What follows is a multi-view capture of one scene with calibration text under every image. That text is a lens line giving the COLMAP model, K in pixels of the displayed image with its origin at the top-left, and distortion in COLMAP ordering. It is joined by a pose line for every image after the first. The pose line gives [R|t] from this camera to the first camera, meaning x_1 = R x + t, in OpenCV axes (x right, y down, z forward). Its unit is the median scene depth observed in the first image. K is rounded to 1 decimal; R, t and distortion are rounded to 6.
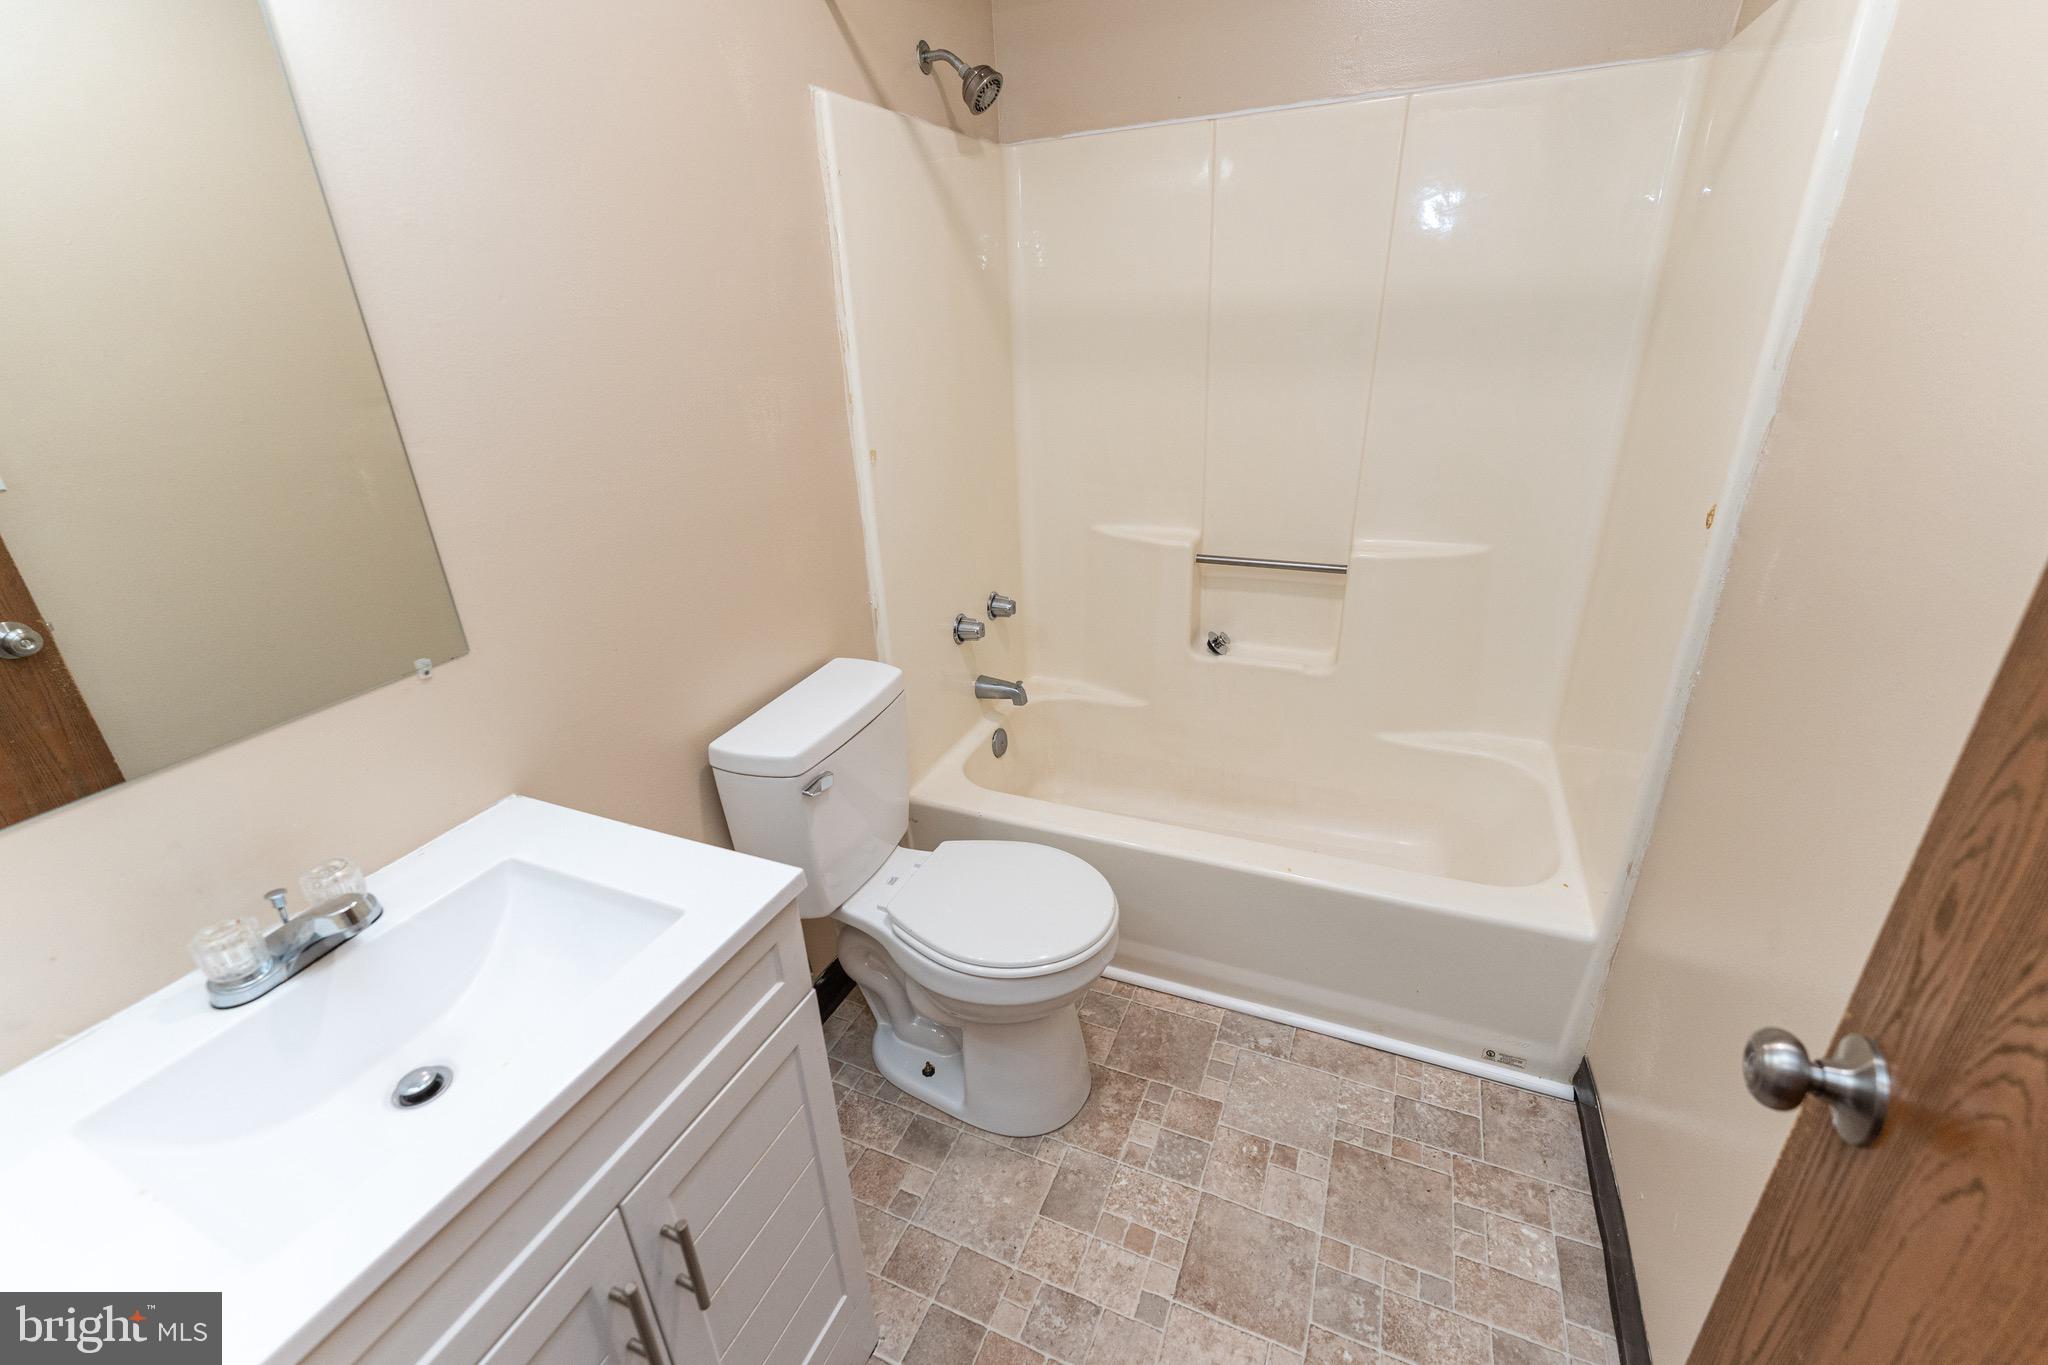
lens RADIAL K [[835.4, 0, 1031.2], [0, 835.4, 673.2], [0, 0, 1]] dist [-0.008727, -0.000699]
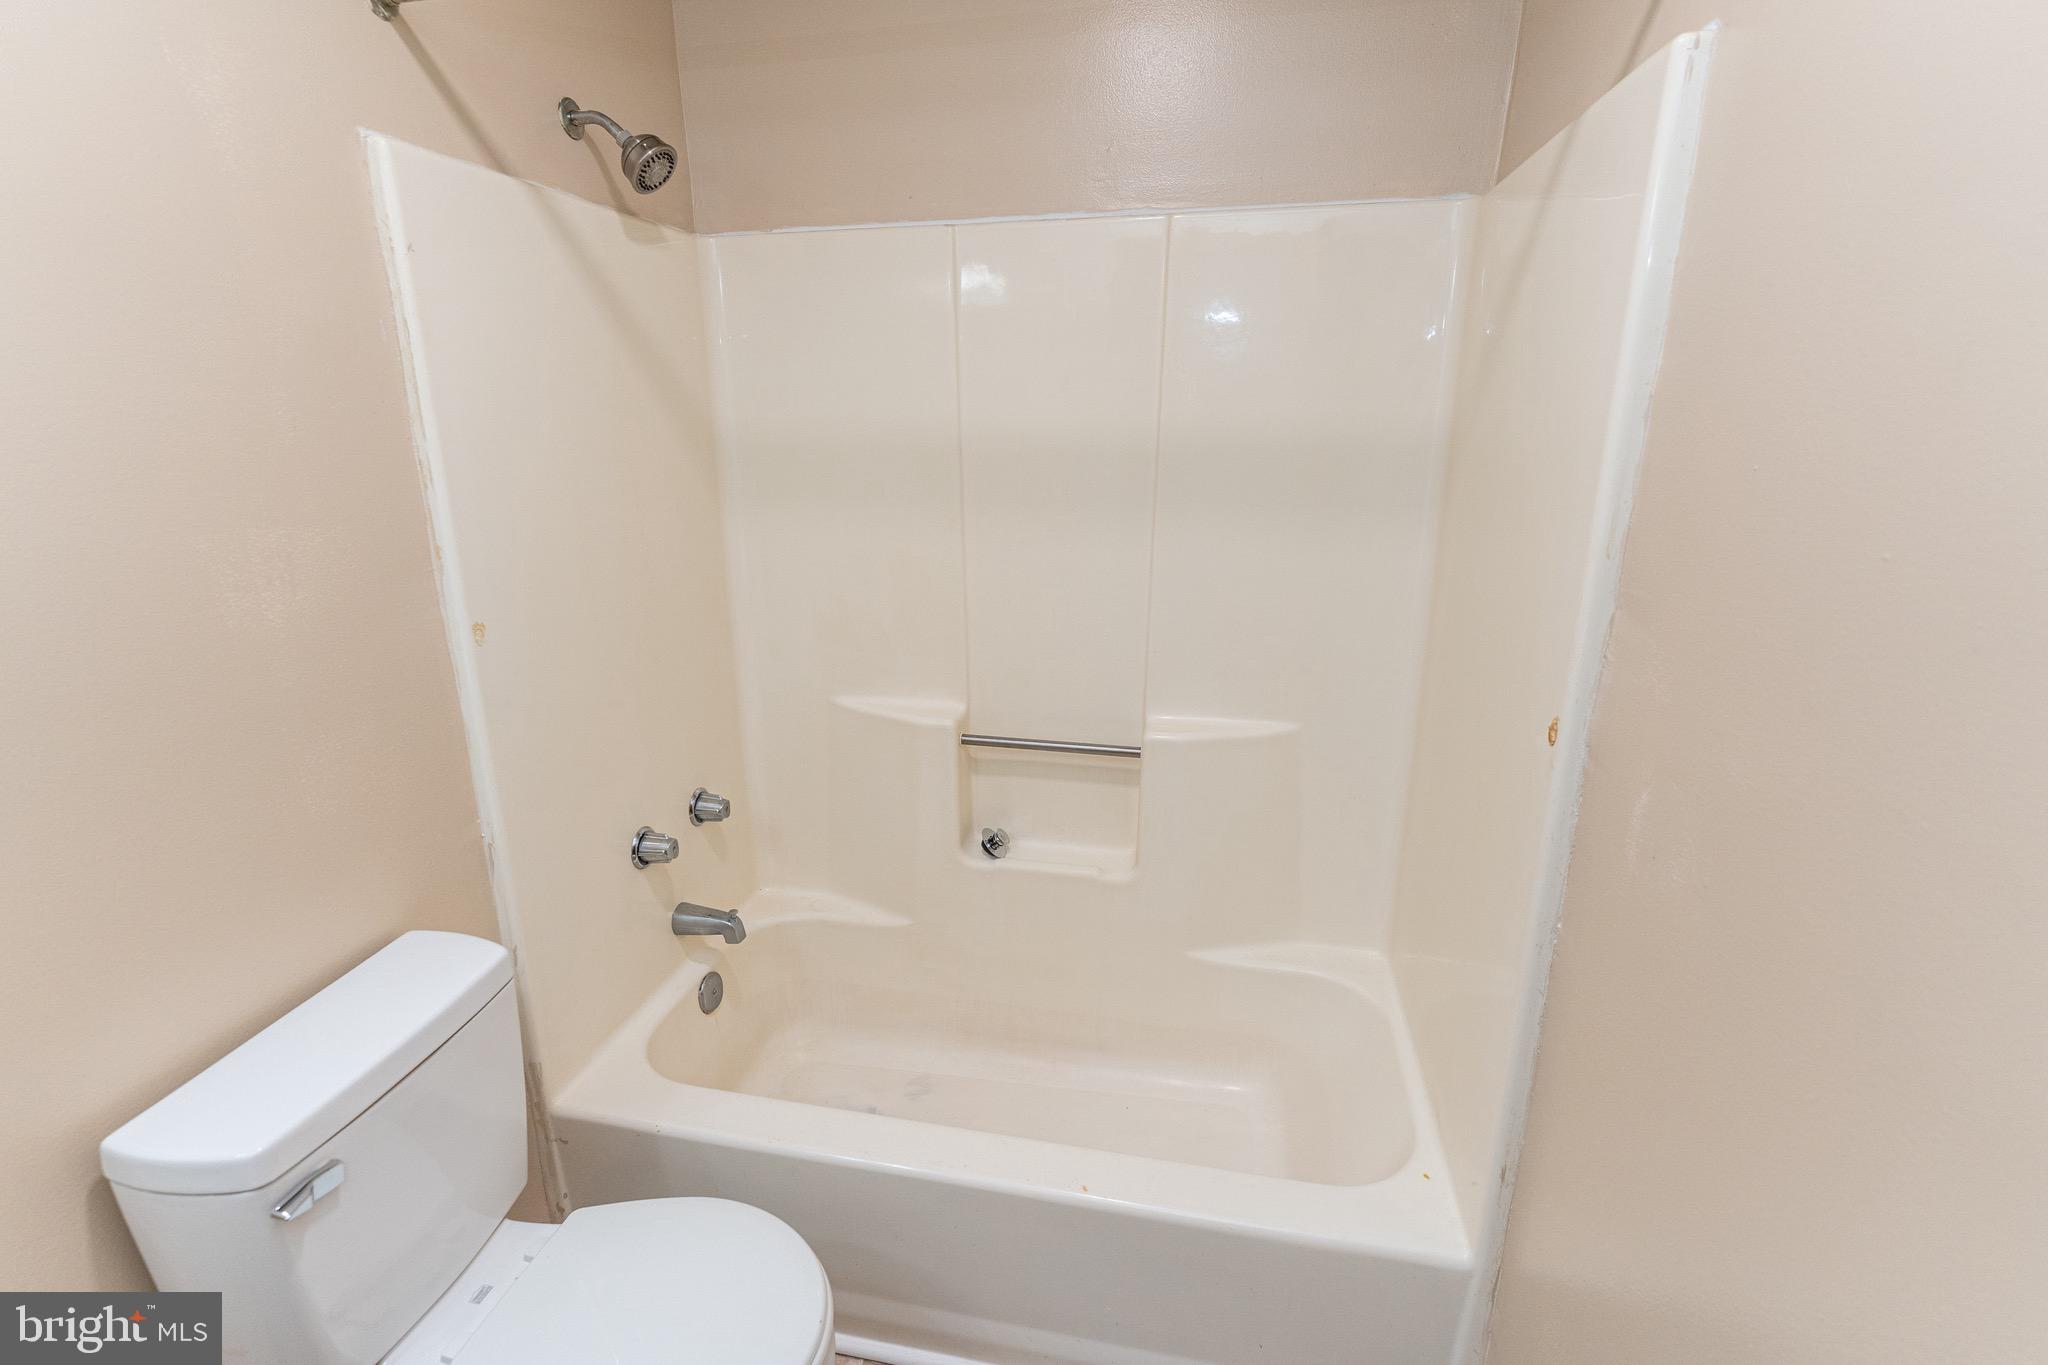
lens RADIAL K [[956.8, 0, 1020.5], [0, 956.8, 694.5], [0, 0, 1]] dist [-0.012276, -0.000266]
pose [[0.976756, -0.019609, 0.213454, 0.080278], [0.048148, 0.990431, -0.129338, -0.080698], [-0.208875, 0.136609, 0.968354, 0.136948]]
